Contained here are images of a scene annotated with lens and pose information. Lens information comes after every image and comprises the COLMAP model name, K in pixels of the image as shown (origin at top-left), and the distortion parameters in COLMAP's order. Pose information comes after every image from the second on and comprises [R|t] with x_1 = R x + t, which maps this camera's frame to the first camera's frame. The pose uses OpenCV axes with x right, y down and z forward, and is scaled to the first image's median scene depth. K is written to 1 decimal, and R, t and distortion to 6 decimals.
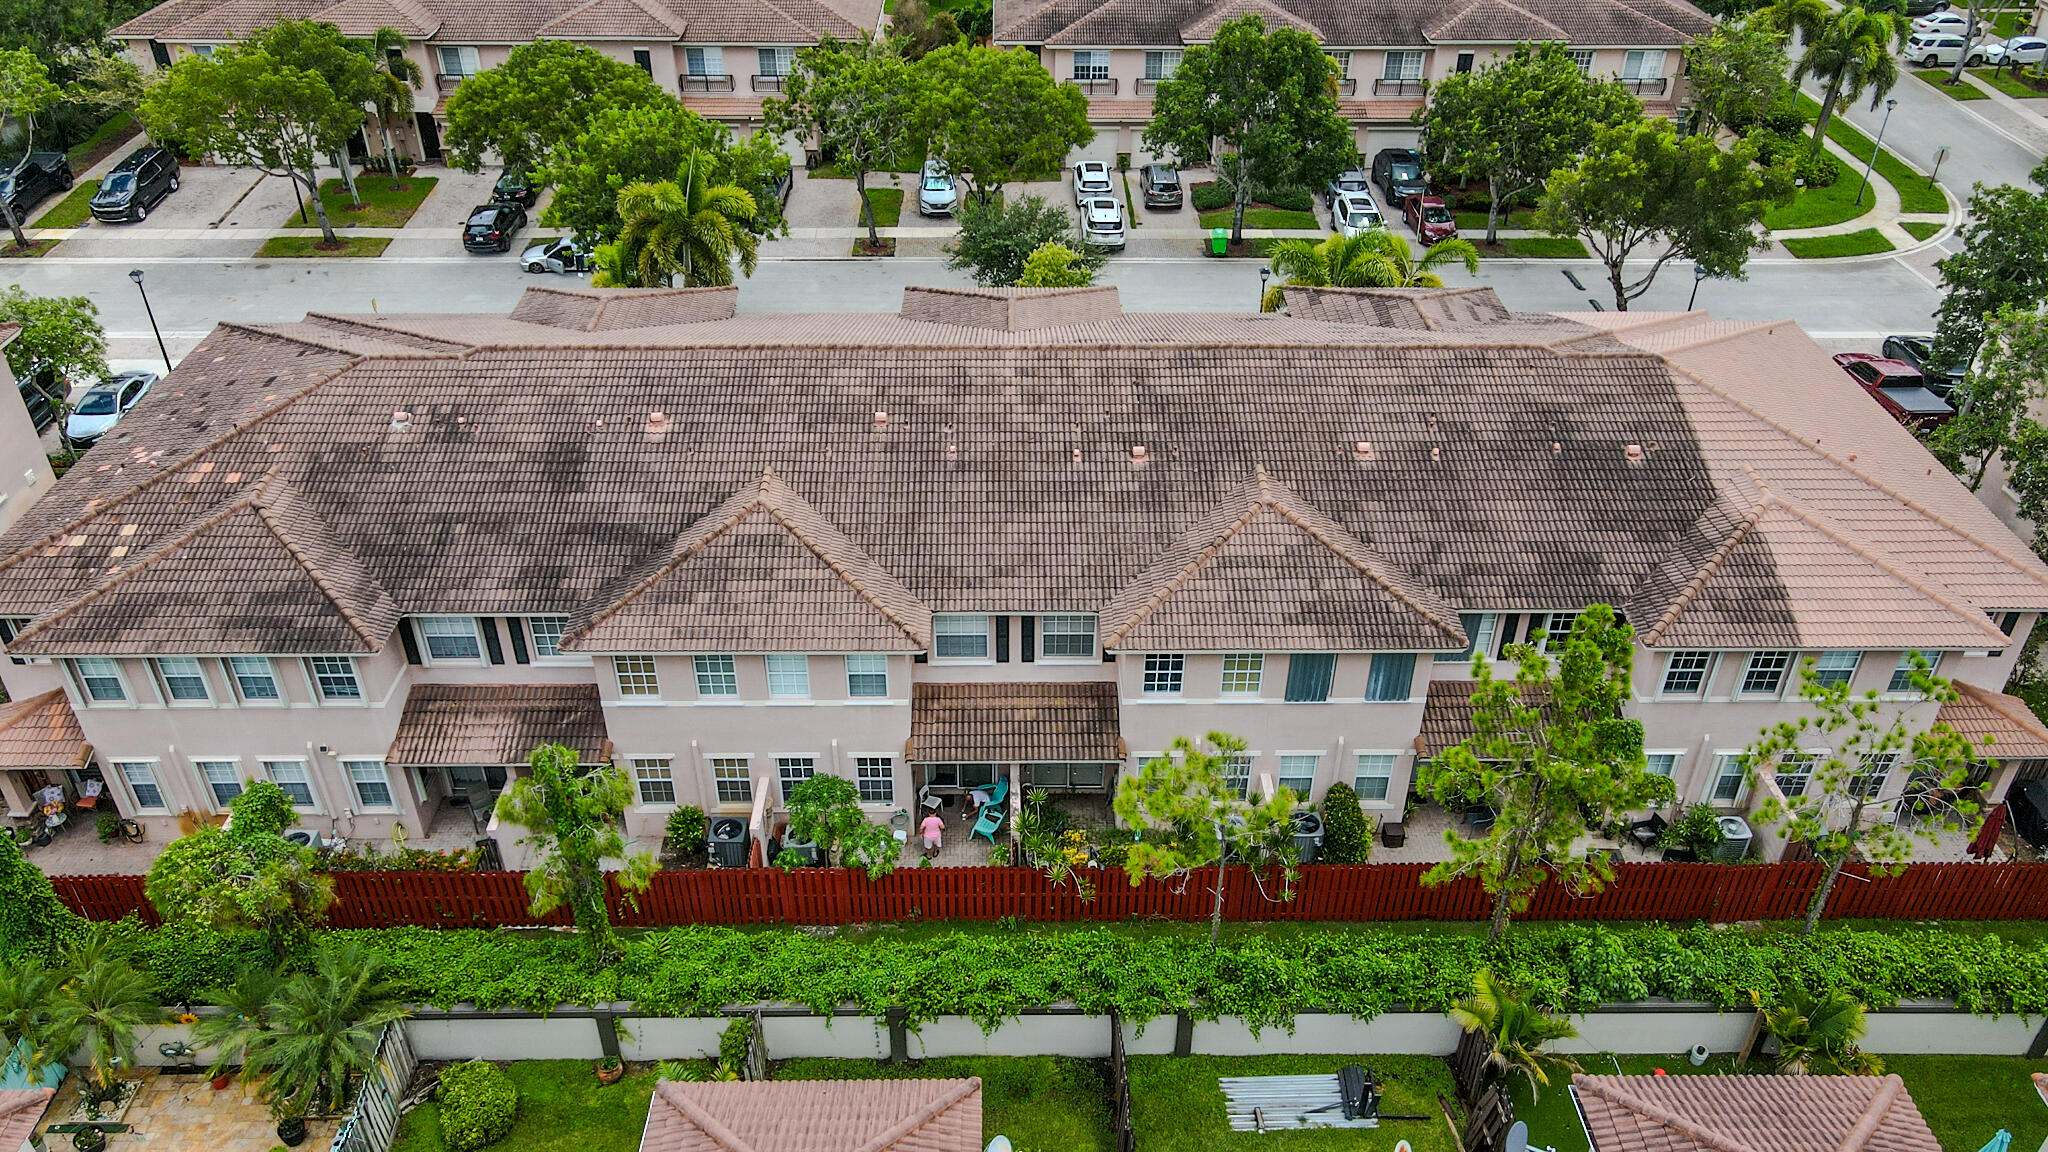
lens RADIAL K [[1510.6, 0, 1026.6], [0, 1510.6, 592.0], [0, 0, 1]] dist [-0.006007, 0.047311]
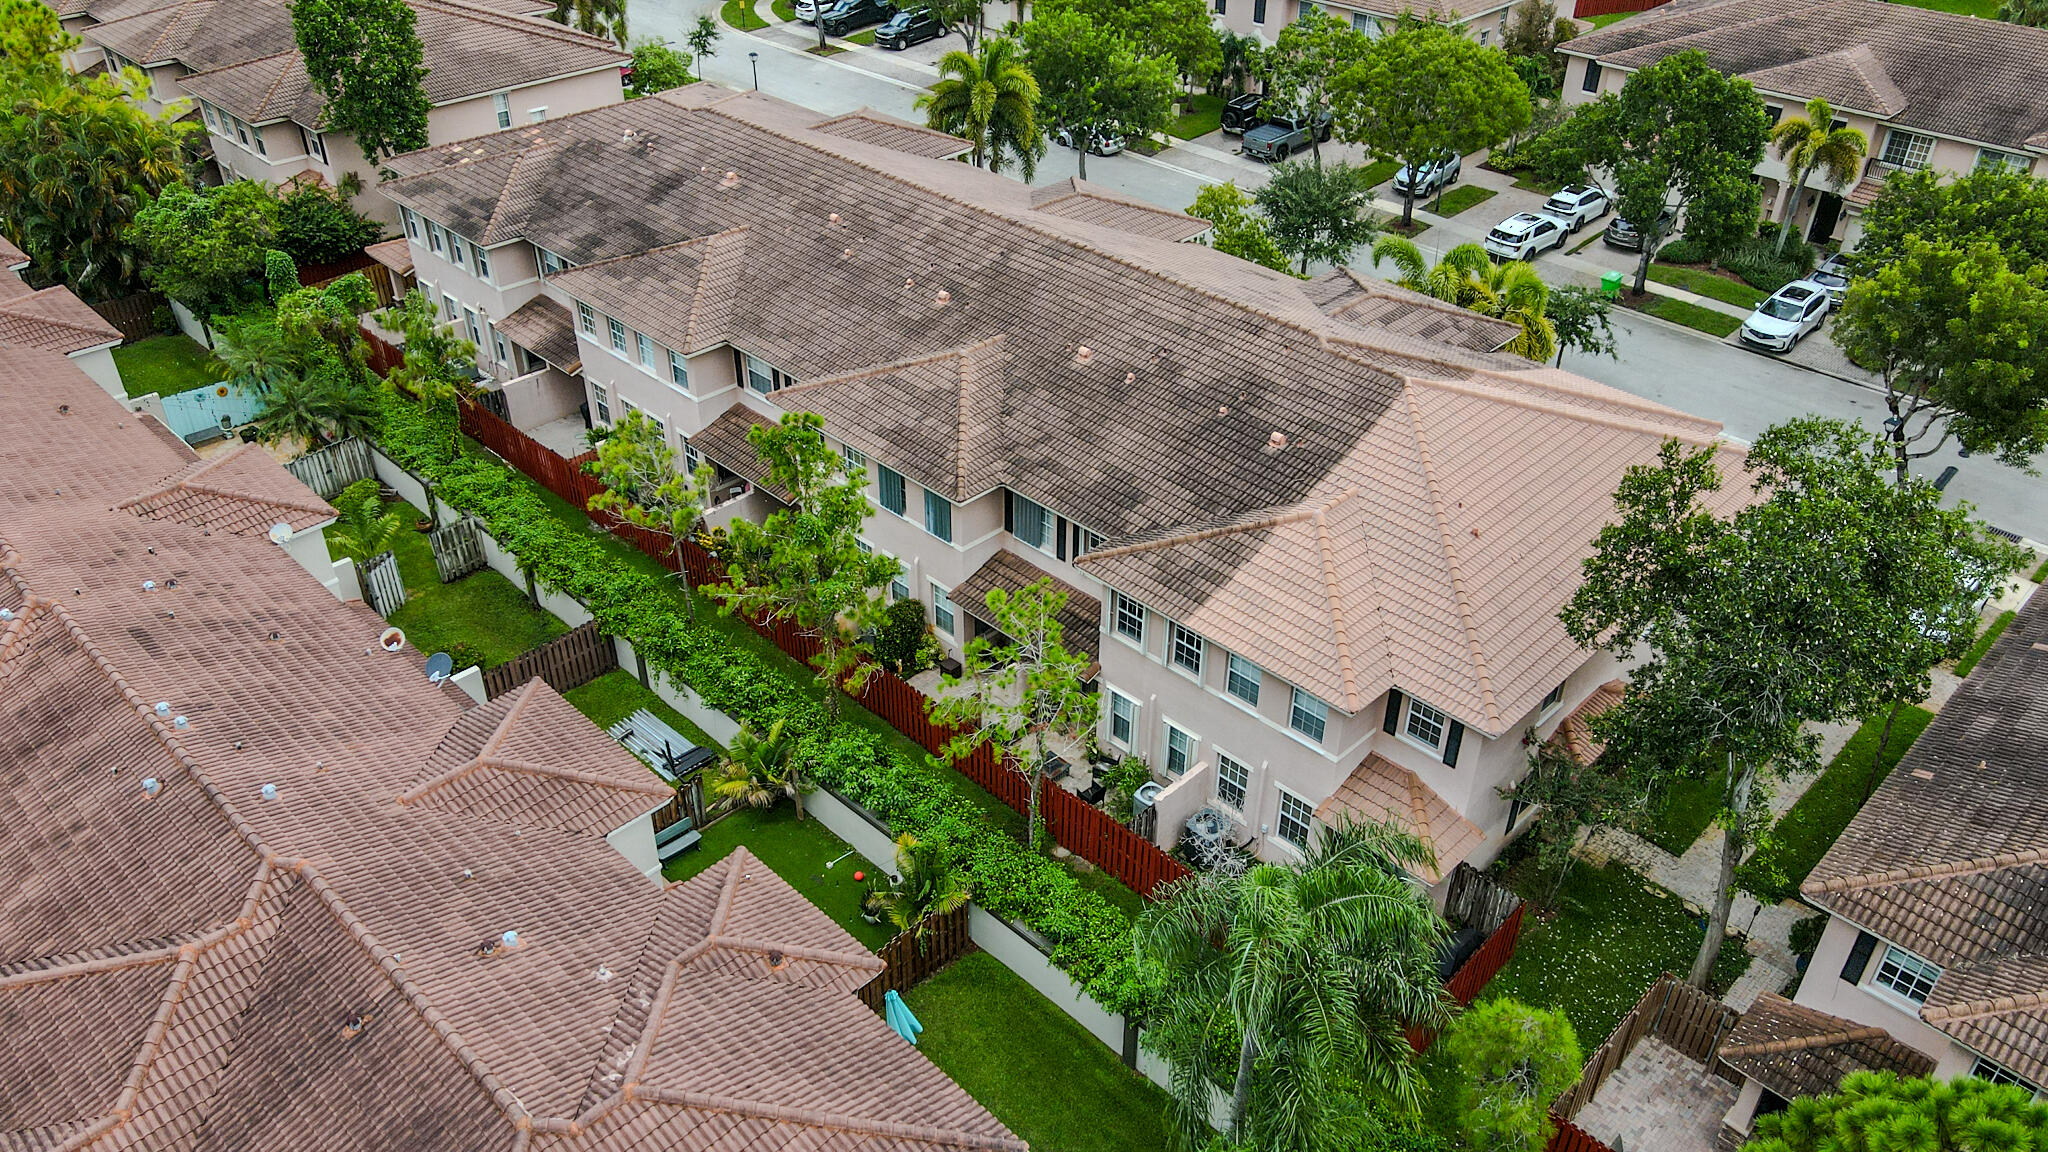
lens RADIAL K [[1510.6, 0, 1026.6], [0, 1510.6, 592.0], [0, 0, 1]] dist [-0.006007, 0.047311]
pose [[0.702113, 0.403990, -0.586370, 0.947076], [-0.406499, 0.903510, 0.135752, -0.071951], [0.584633, 0.143045, 0.798588, 0.114268]]
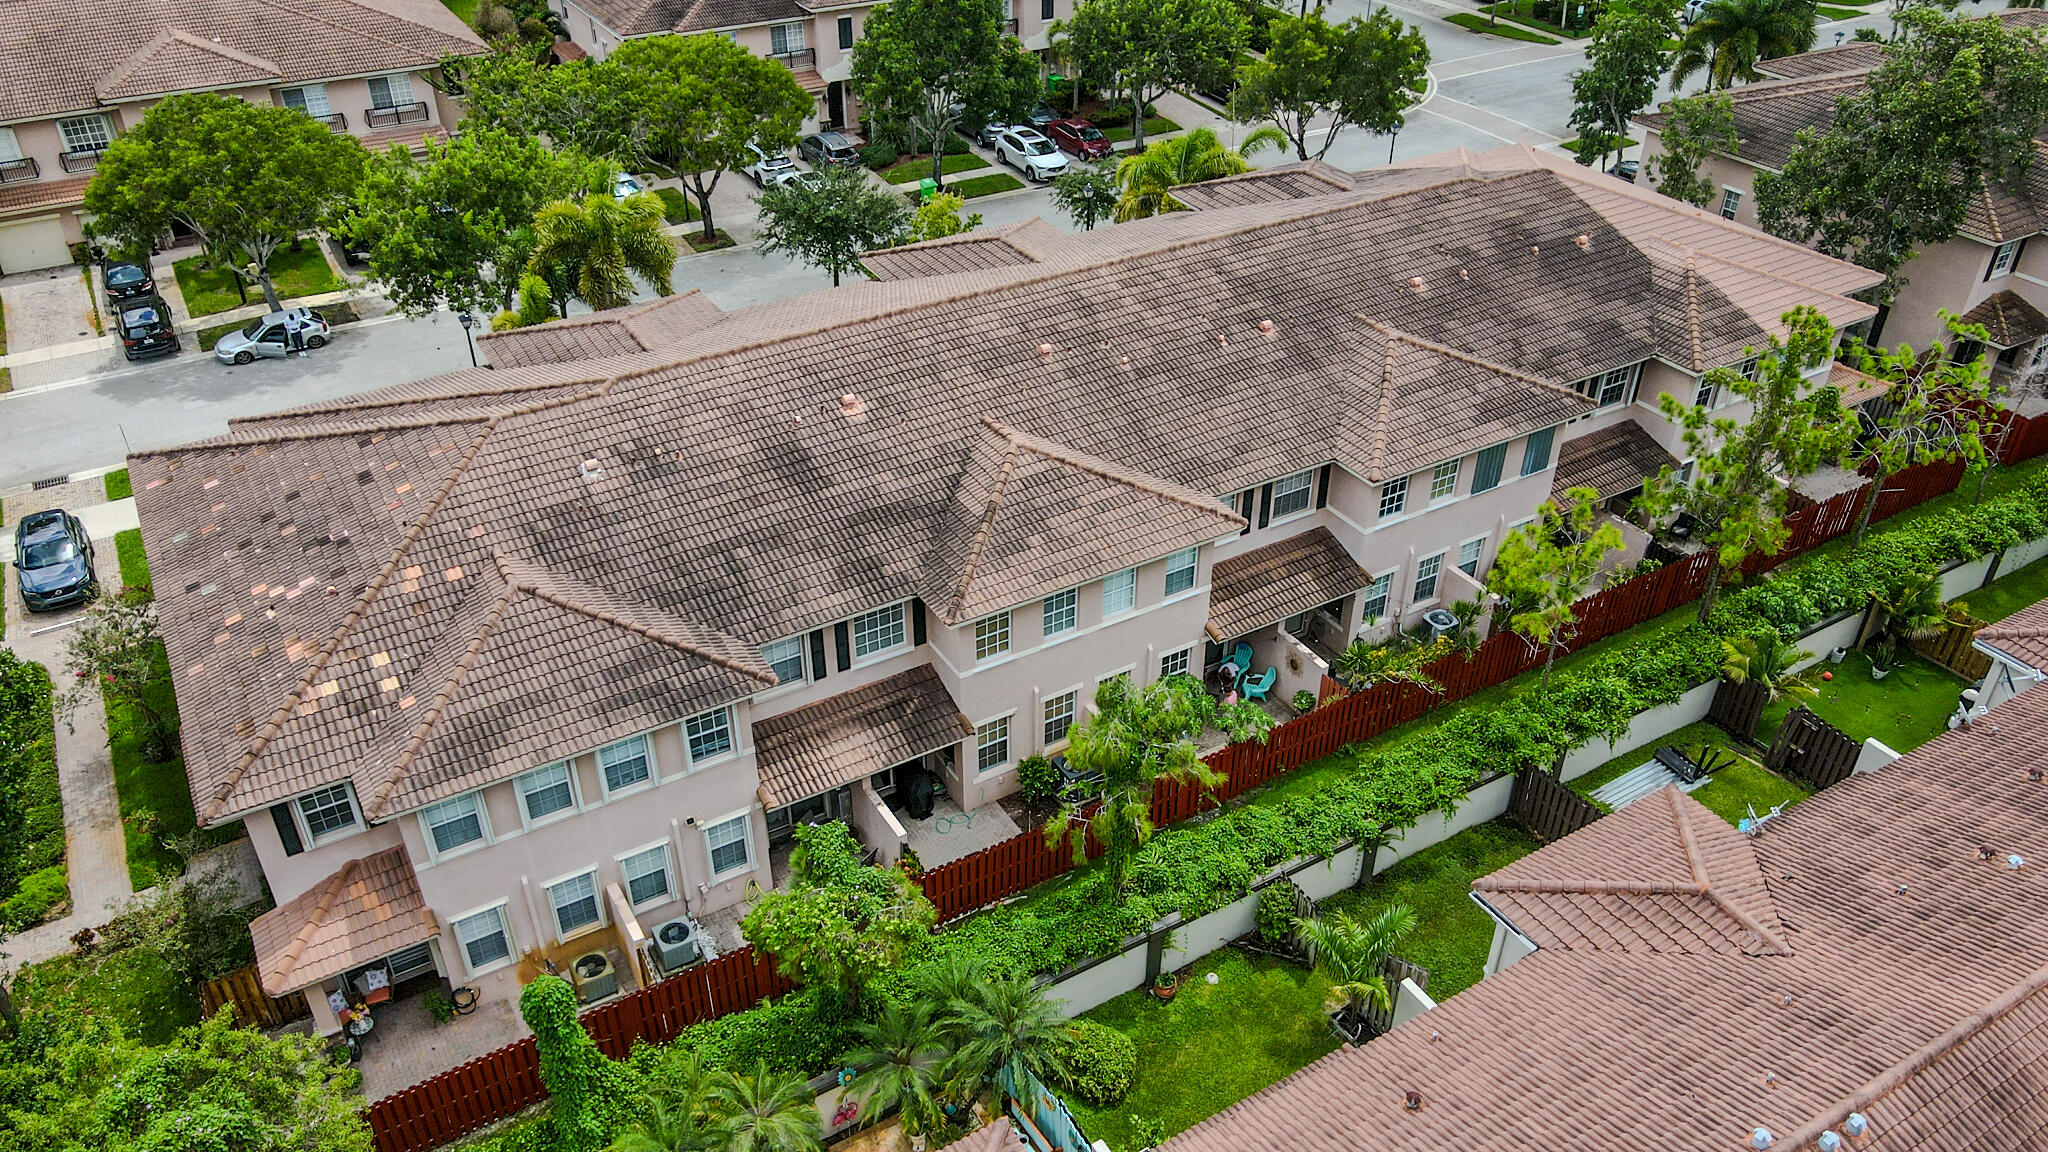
lens RADIAL K [[1510.6, 0, 1026.6], [0, 1510.6, 592.0], [0, 0, 1]] dist [-0.006007, 0.047311]
pose [[0.866045, -0.285508, 0.410428, -0.605011], [0.285231, 0.956359, 0.063408, -0.027155], [-0.410620, 0.062152, 0.909686, 0.078474]]
